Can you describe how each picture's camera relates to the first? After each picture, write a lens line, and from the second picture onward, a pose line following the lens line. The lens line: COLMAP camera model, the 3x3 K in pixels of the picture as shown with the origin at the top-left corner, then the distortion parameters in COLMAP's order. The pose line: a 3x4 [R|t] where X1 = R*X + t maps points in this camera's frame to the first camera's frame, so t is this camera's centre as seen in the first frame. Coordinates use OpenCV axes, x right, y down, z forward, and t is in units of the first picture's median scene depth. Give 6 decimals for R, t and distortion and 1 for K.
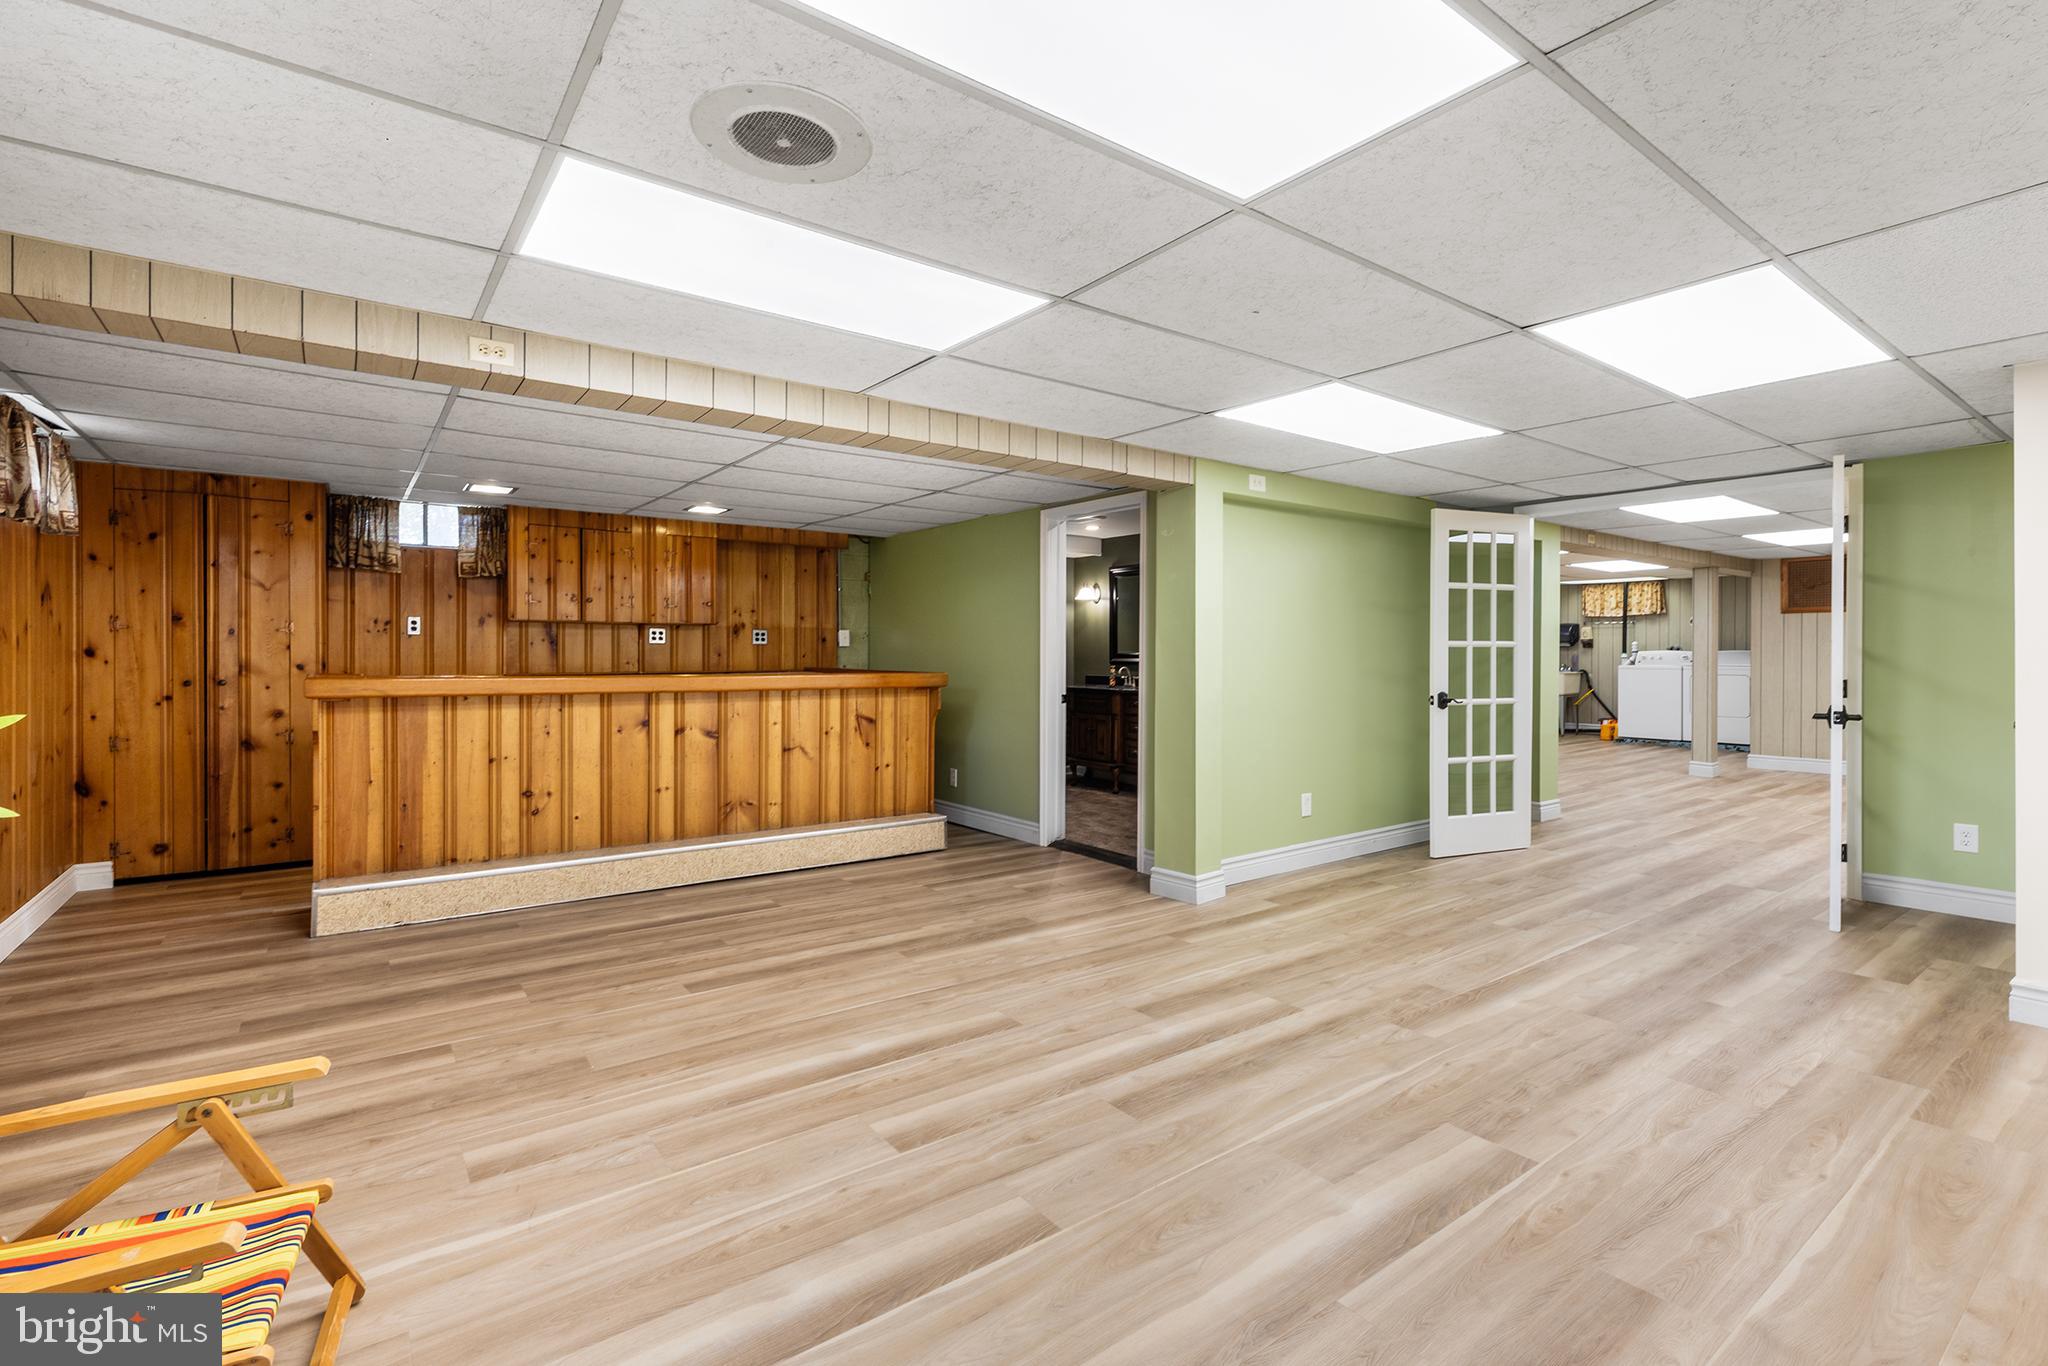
lens RADIAL K [[926.8, 0, 1021.9], [0, 926.8, 664.4], [0, 0, 1]] dist [0.003354, -0.000962]
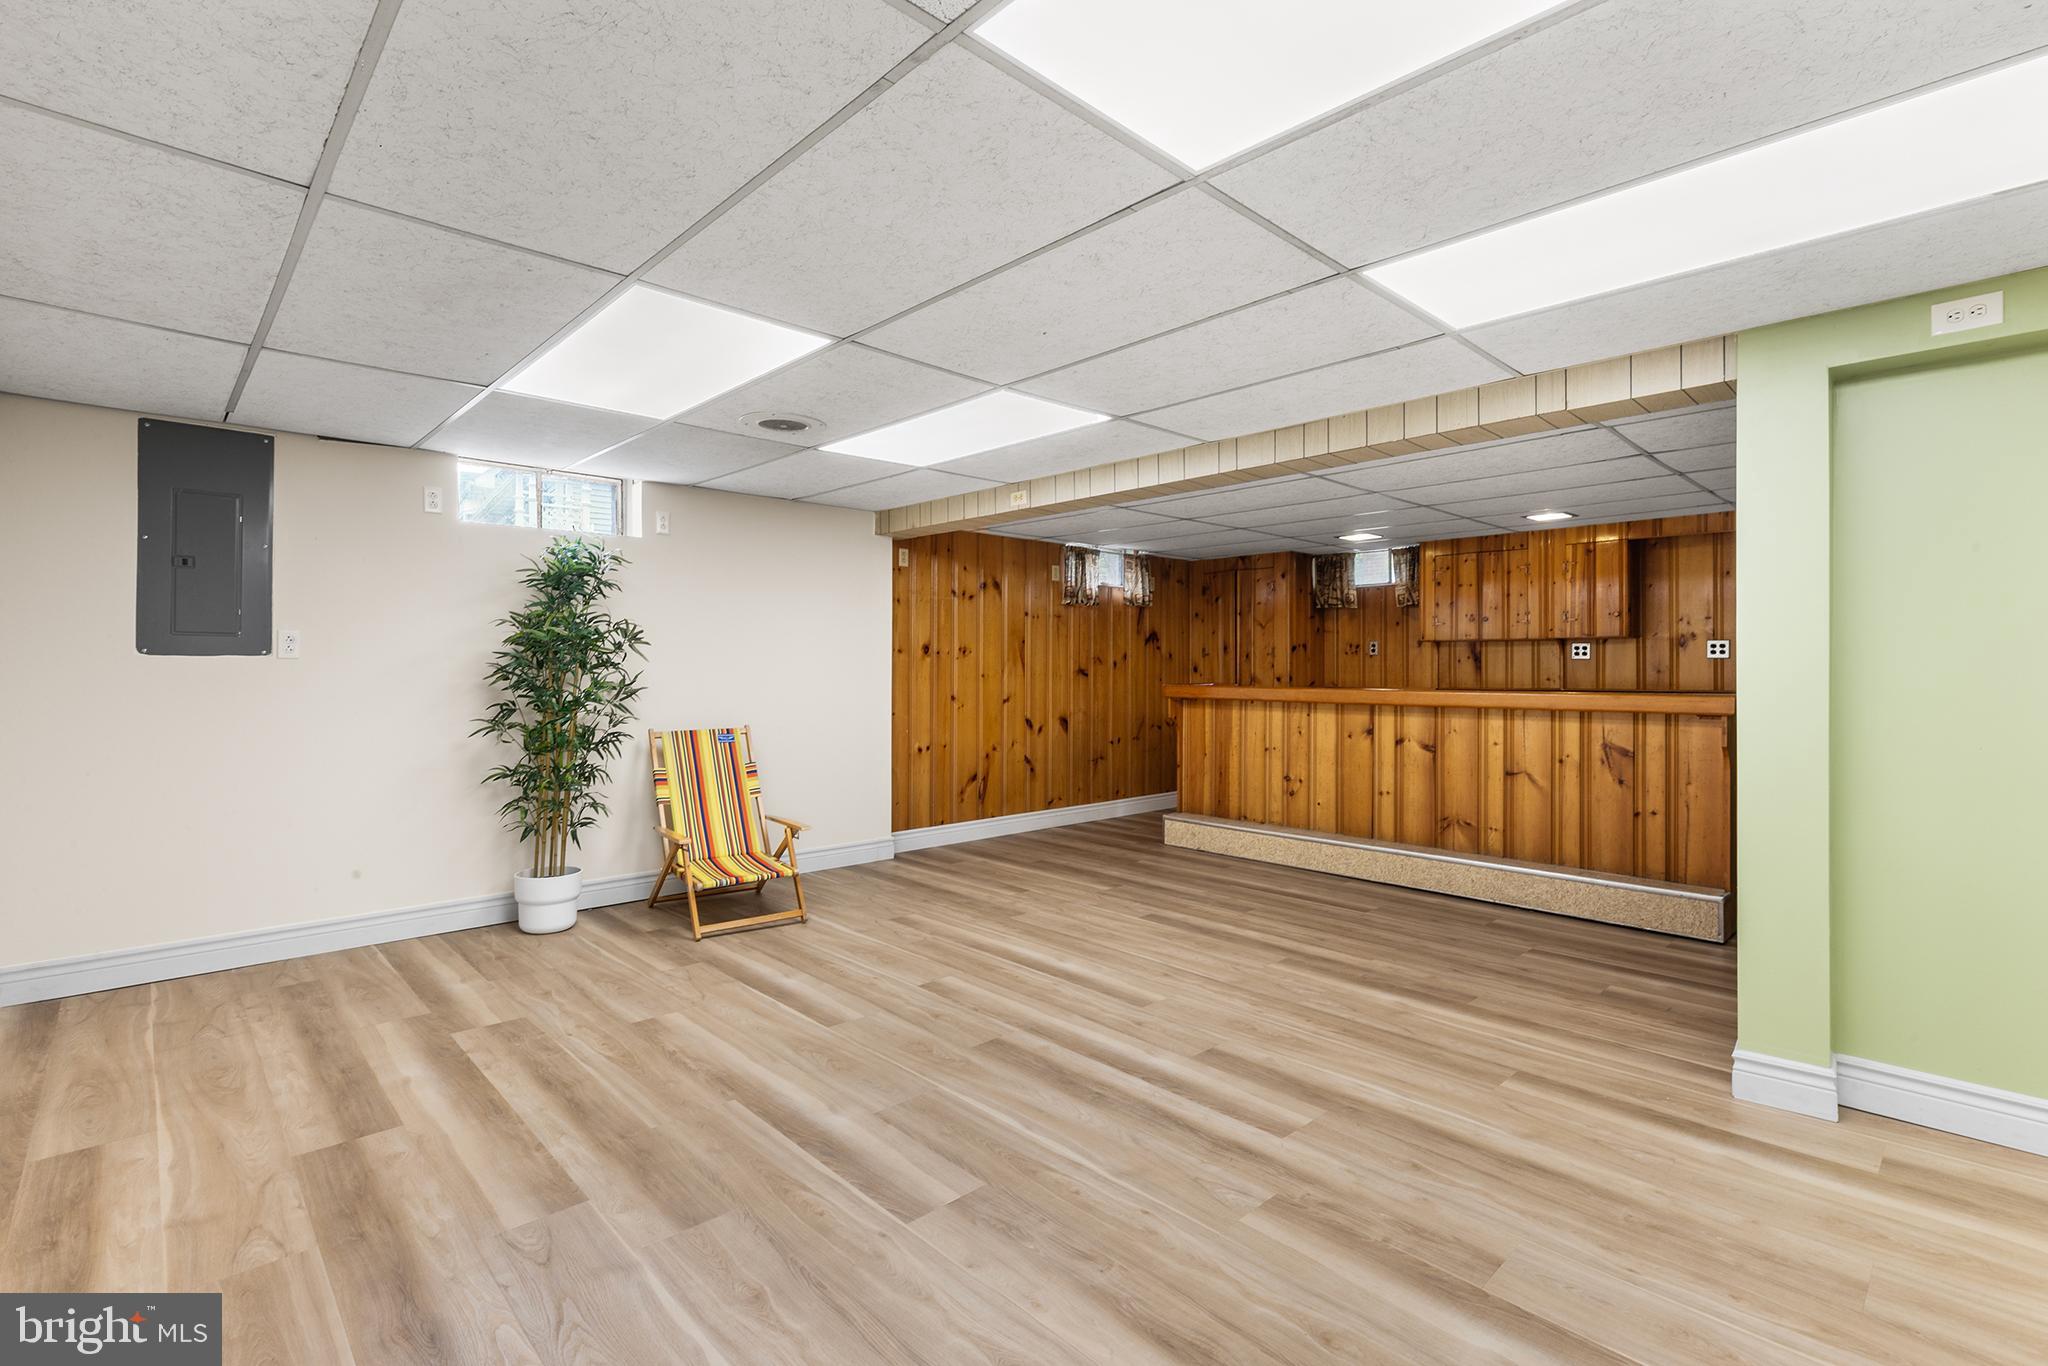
lens RADIAL K [[926.8, 0, 1021.9], [0, 926.8, 664.4], [0, 0, 1]] dist [0.003354, -0.000962]
pose [[0.124636, -0.007919, -0.992171, 0.751241], [-0.011891, 0.999884, -0.009474, -0.002368], [0.992131, 0.012979, 0.124528, 0.504168]]
